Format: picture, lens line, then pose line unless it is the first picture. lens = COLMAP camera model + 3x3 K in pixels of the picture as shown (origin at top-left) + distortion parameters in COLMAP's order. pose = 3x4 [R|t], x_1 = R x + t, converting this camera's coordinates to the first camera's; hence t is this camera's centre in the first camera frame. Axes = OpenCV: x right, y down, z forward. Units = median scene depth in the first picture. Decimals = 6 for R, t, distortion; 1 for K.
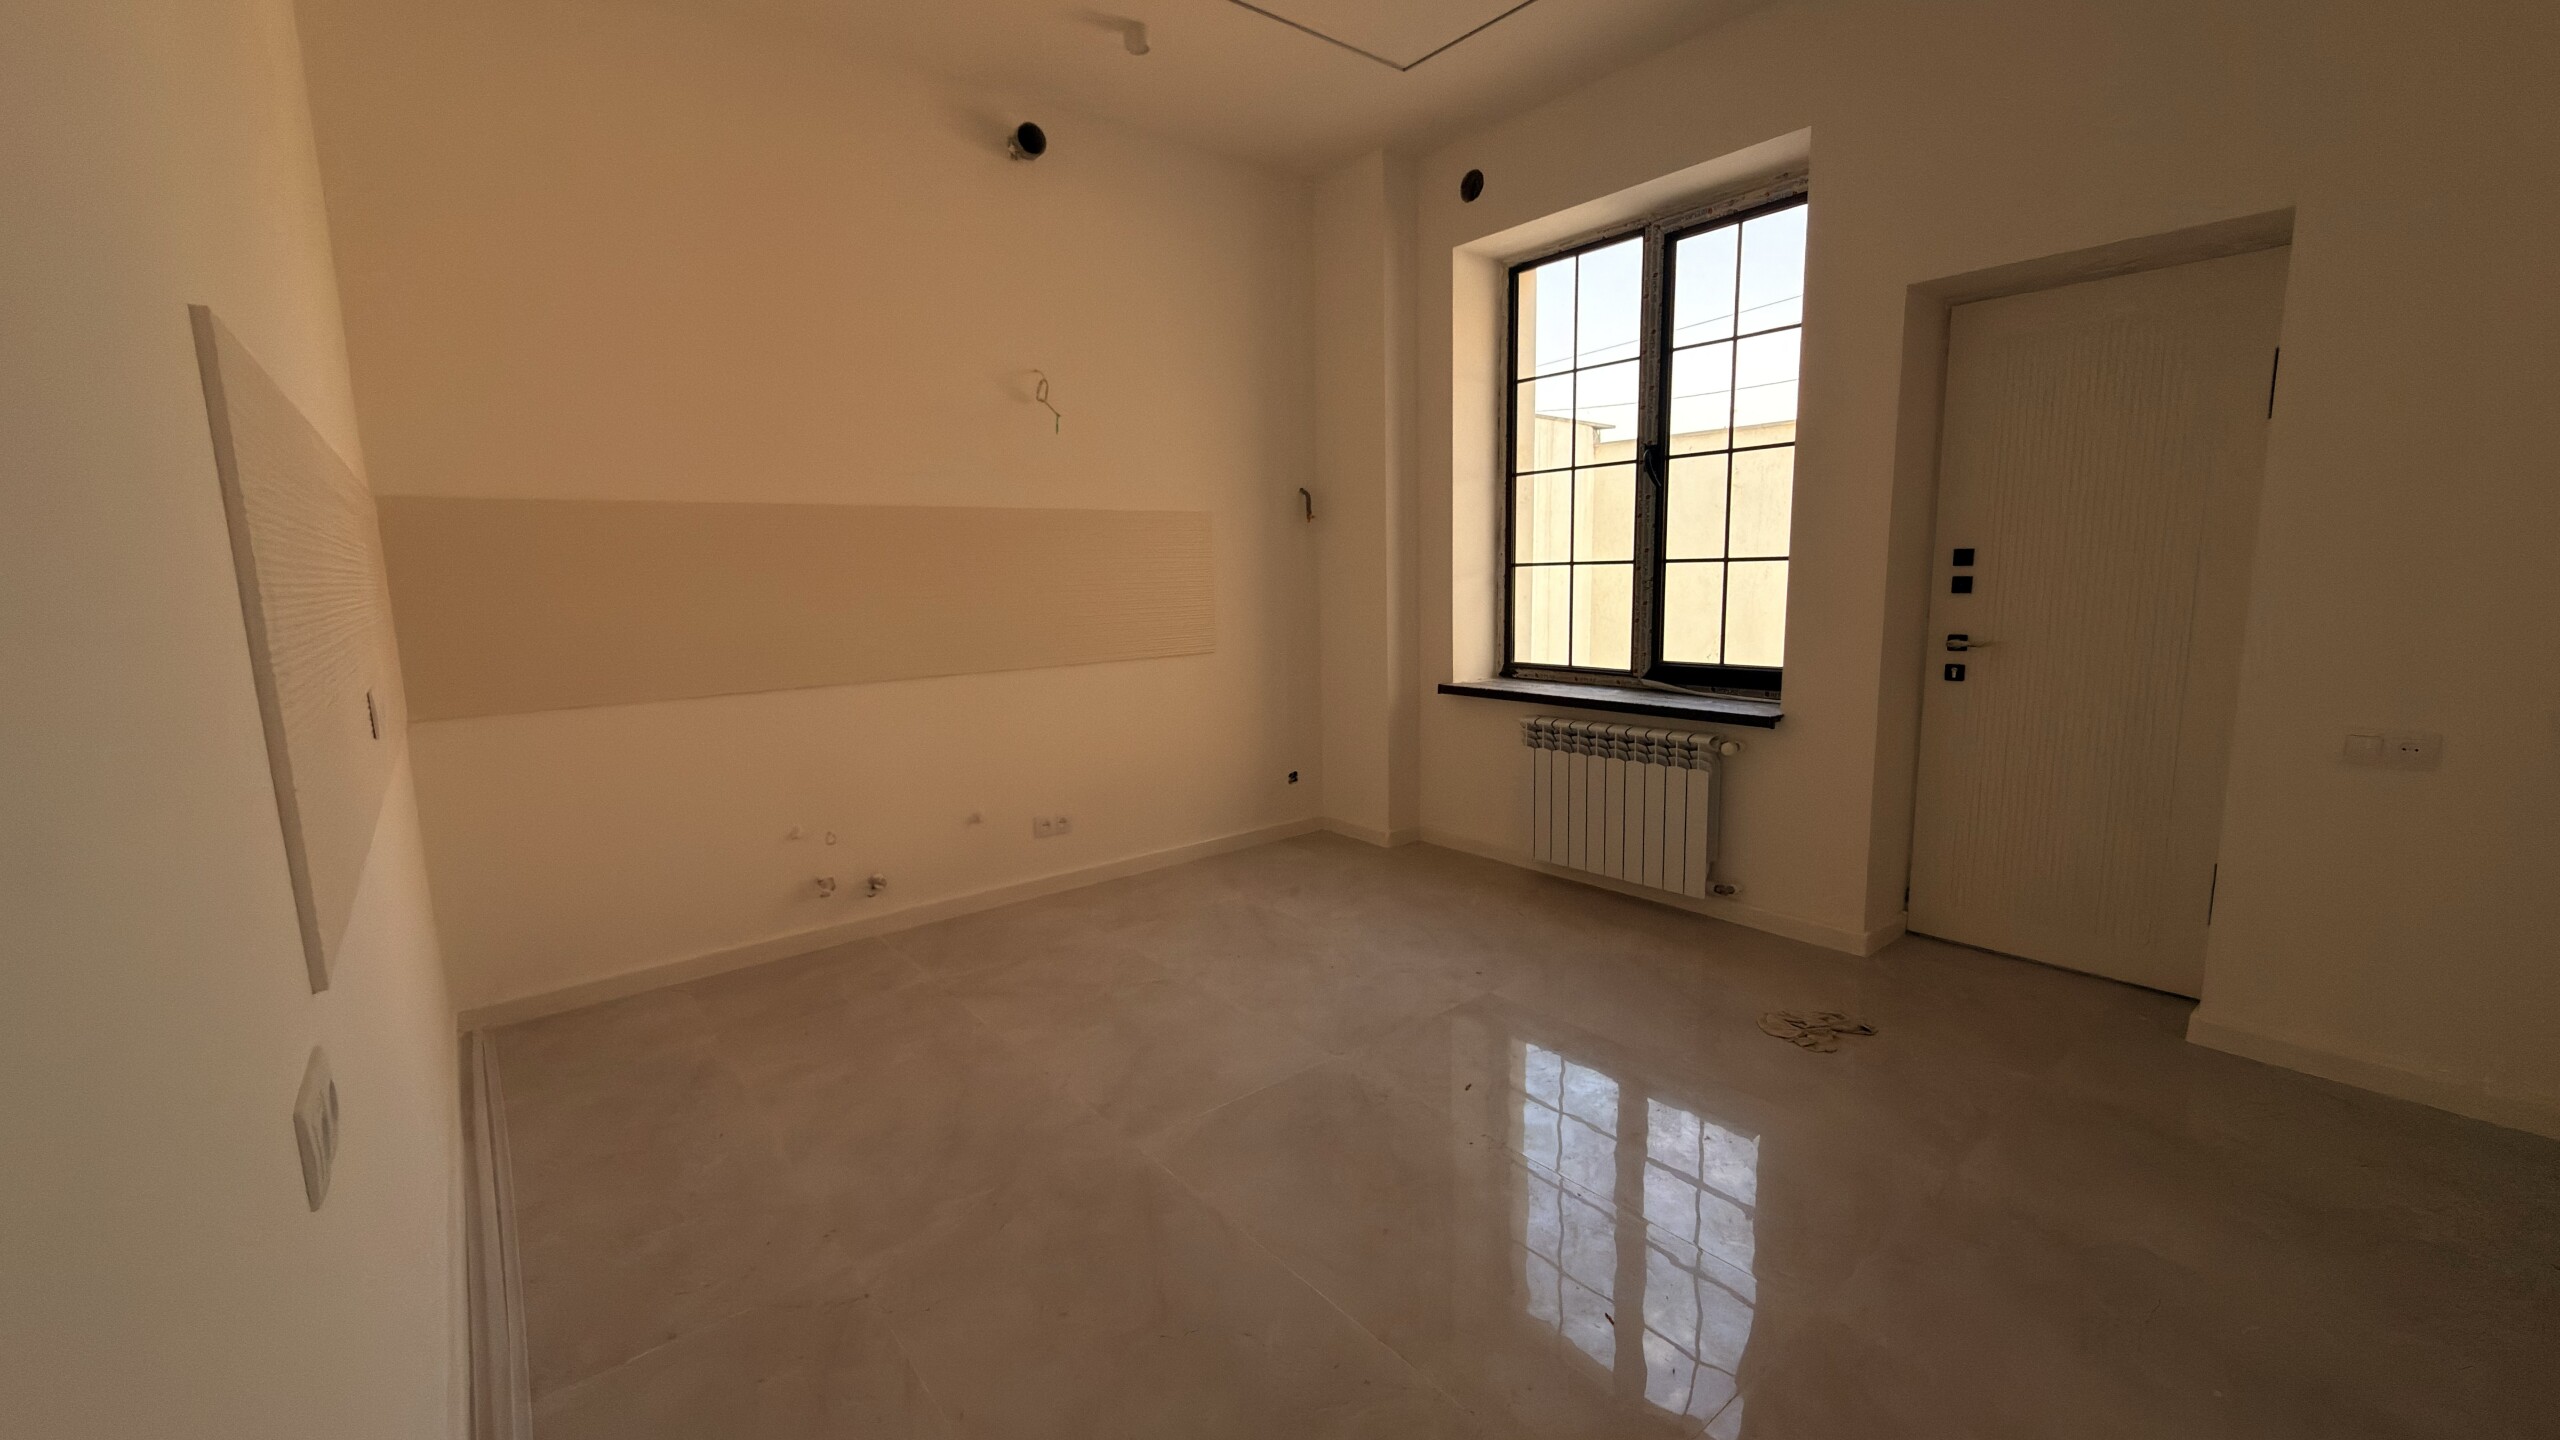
lens RADIAL K [[1023.0, 0, 1285.6], [0, 1023.0, 737.9], [0, 0, 1]] dist [0.008731, -0.000237]
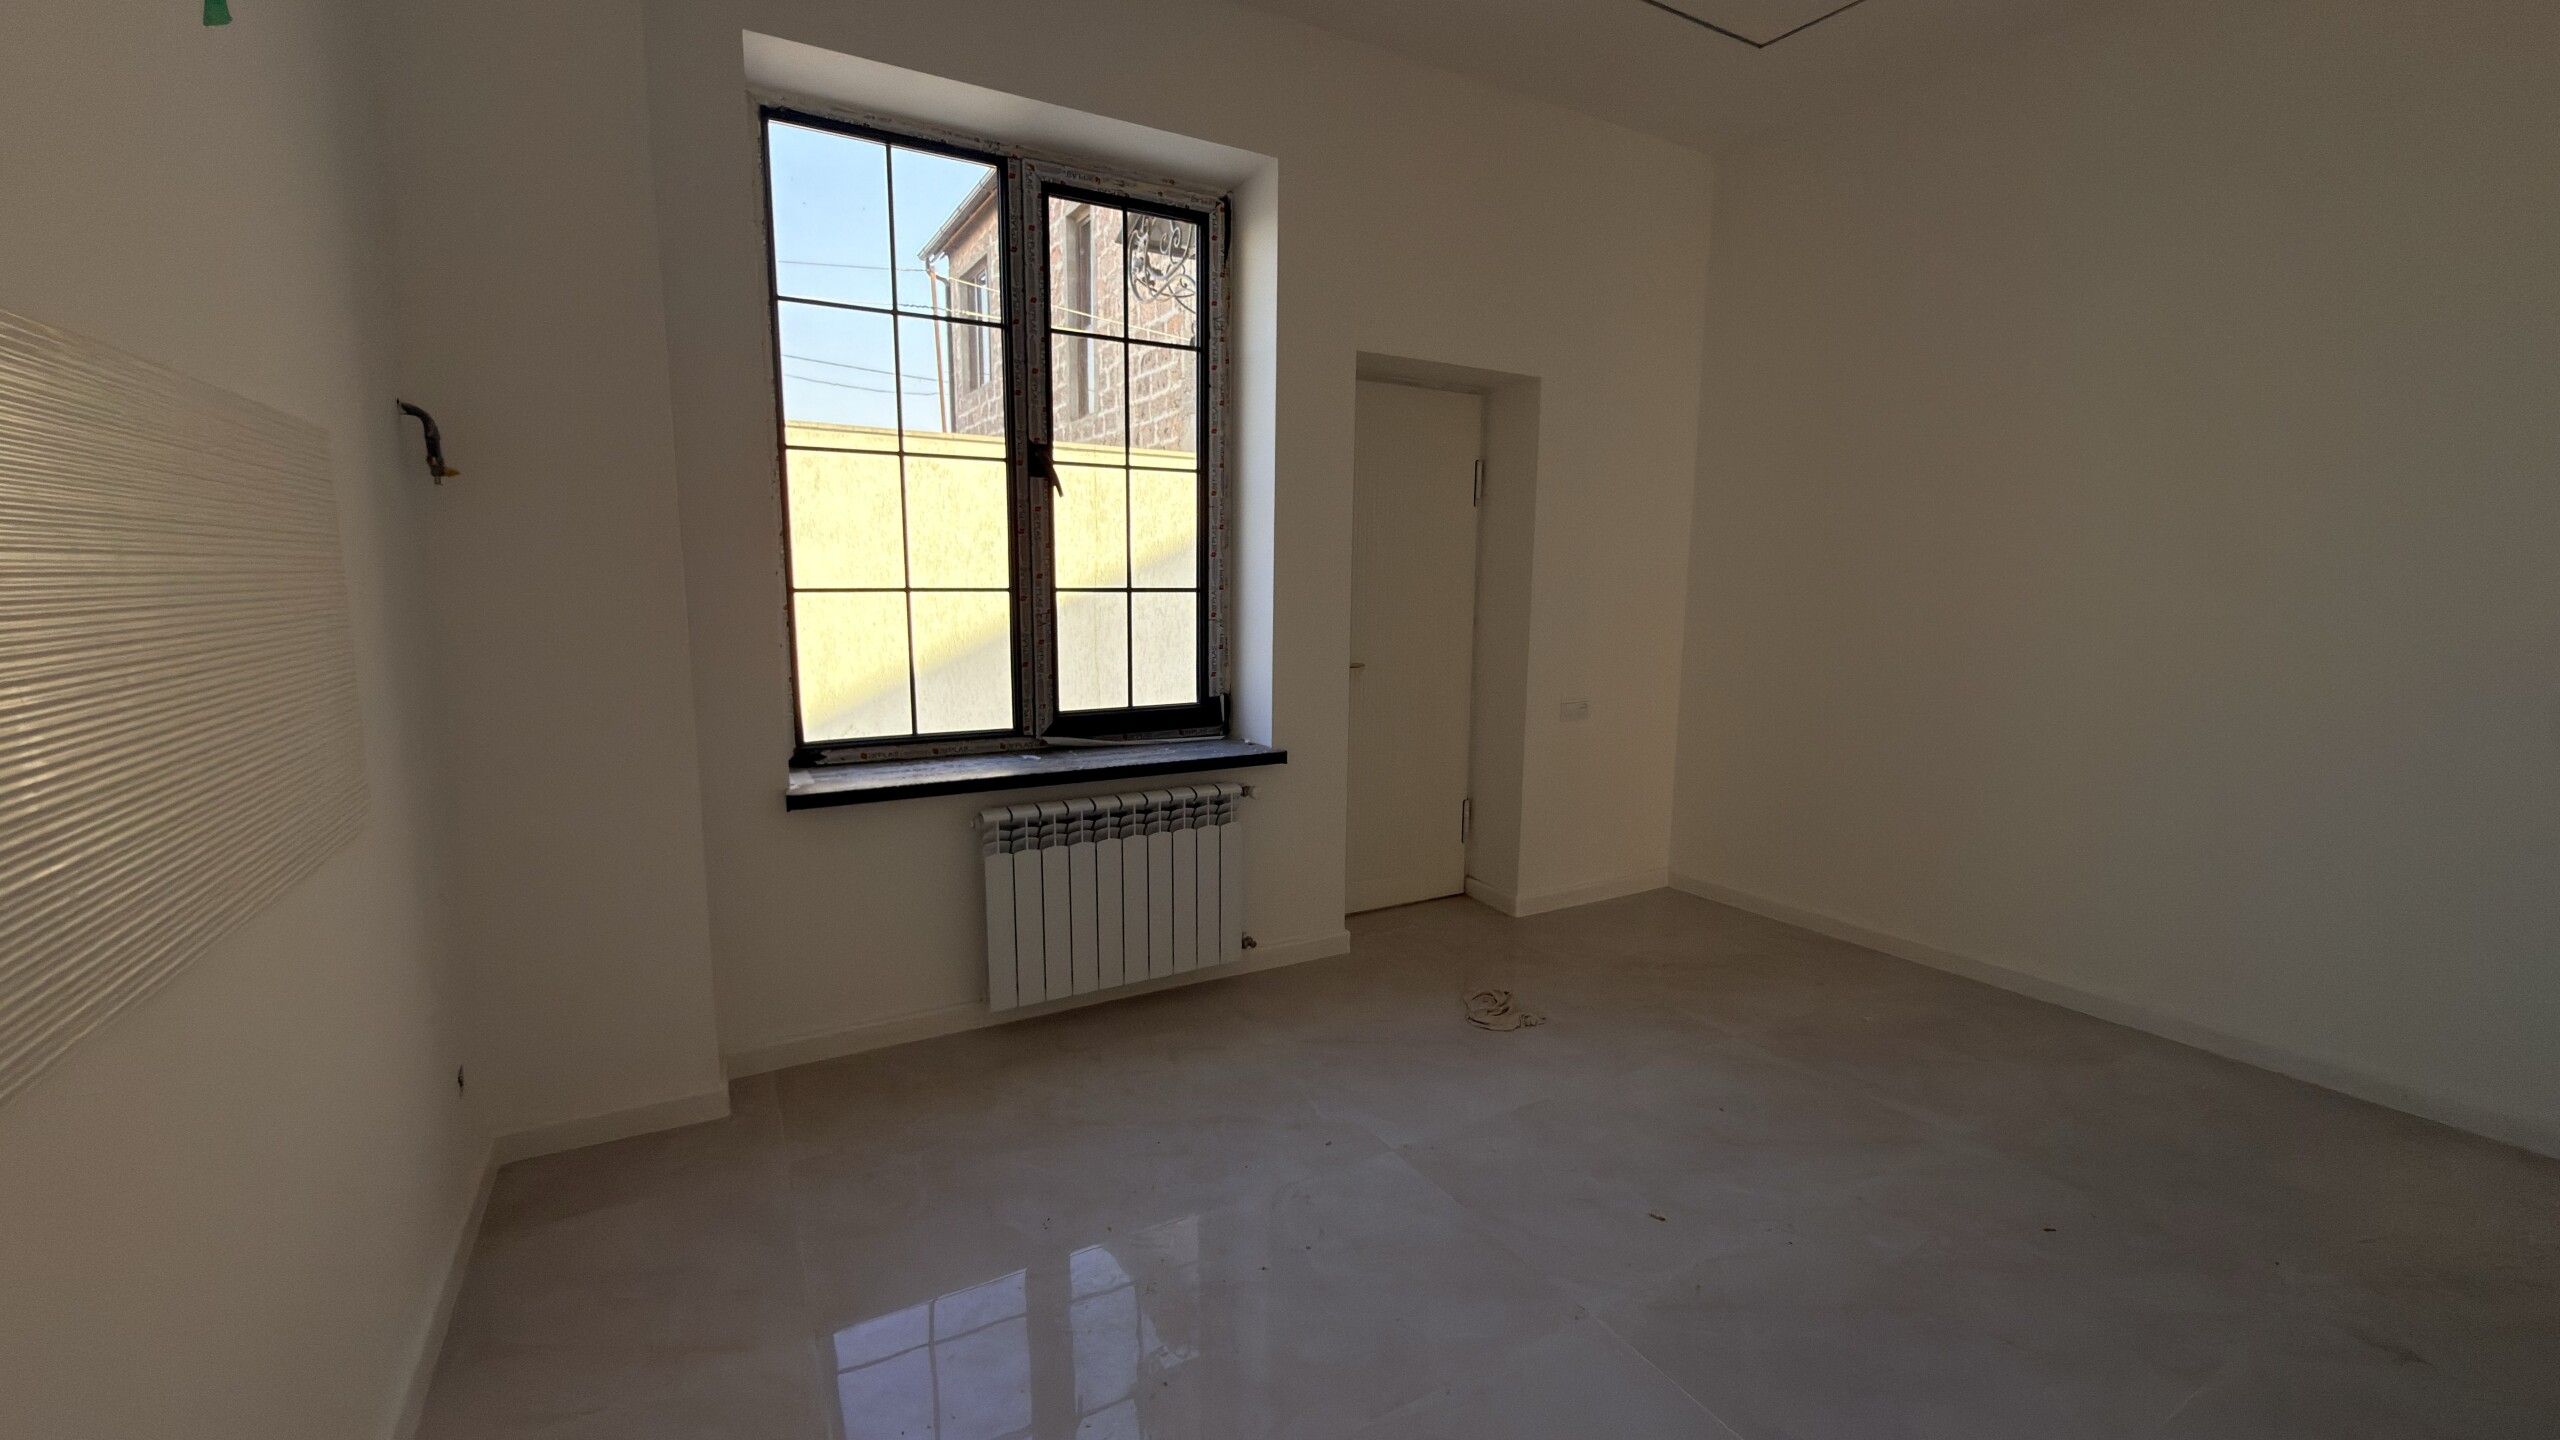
lens RADIAL K [[1023.0, 0, 1276.3], [0, 1023.0, 738.3], [0, 0, 1]] dist [0.008731, -0.000237]
pose [[0.176855, -0.122352, 0.976602, -0.411226], [0.161552, 0.982394, 0.093822, -0.106878], [-0.970888, 0.141179, 0.193507, 0.703313]]
